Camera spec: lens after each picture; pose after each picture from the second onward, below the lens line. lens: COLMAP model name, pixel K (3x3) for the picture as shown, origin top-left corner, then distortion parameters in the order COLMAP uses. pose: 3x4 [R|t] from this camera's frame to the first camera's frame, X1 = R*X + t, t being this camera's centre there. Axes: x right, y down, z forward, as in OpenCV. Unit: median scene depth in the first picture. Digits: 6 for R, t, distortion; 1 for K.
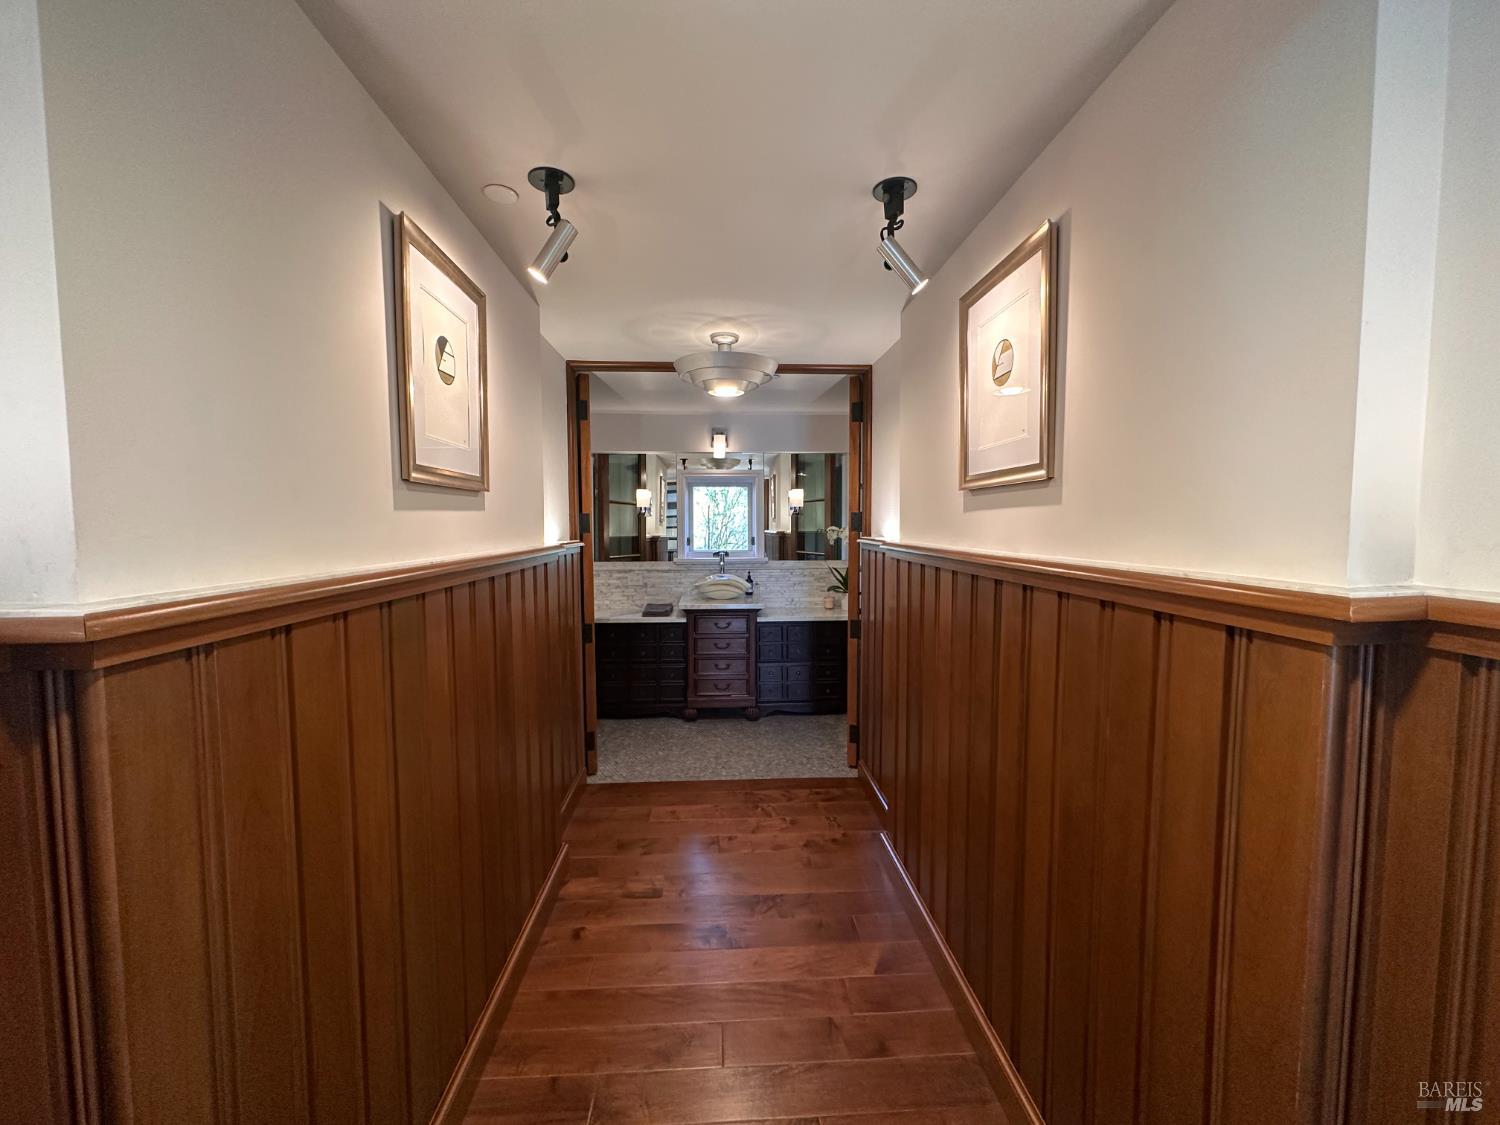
lens RADIAL K [[597.7, 0, 750.6], [0, 597.7, 561.9], [0, 0, 1]] dist [-0.000836, -0.000548]
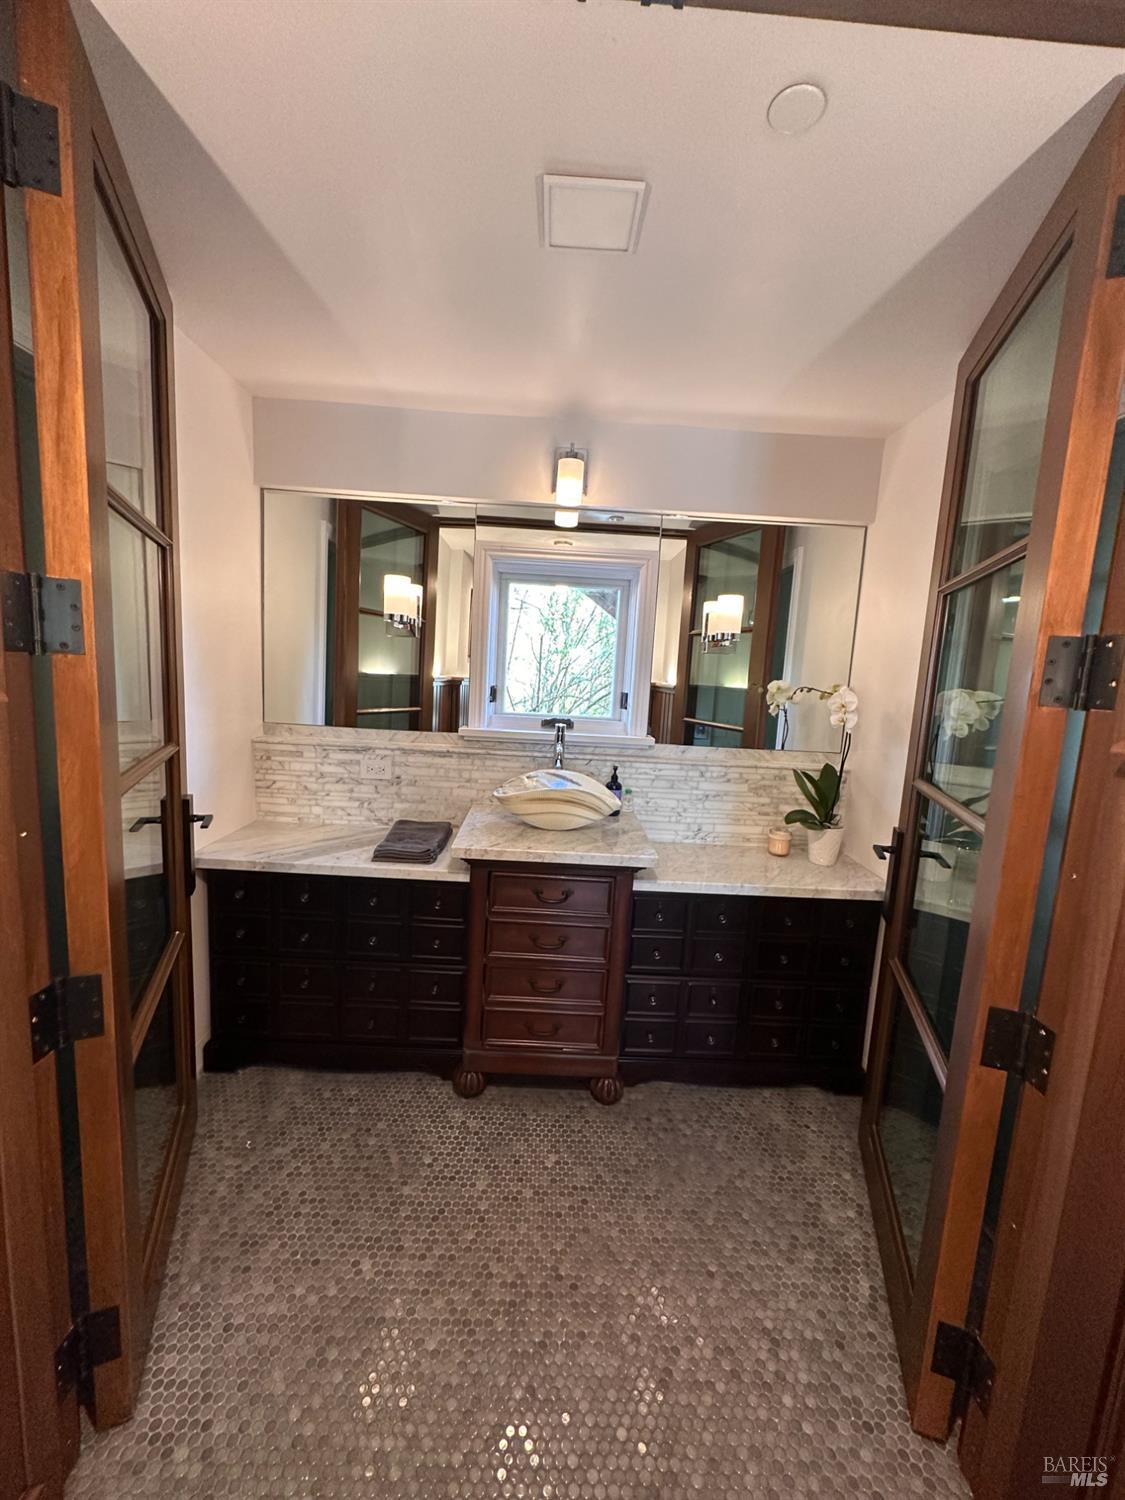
lens RADIAL K [[597.7, 0, 560.6], [0, 597.7, 750.8], [0, 0, 1]] dist [-0.000836, -0.000548]
pose [[0.997382, 0.064015, -0.033645, -0.030350], [-0.061480, 0.995534, 0.071638, -0.027058], [0.038080, -0.069382, 0.996863, 0.527851]]
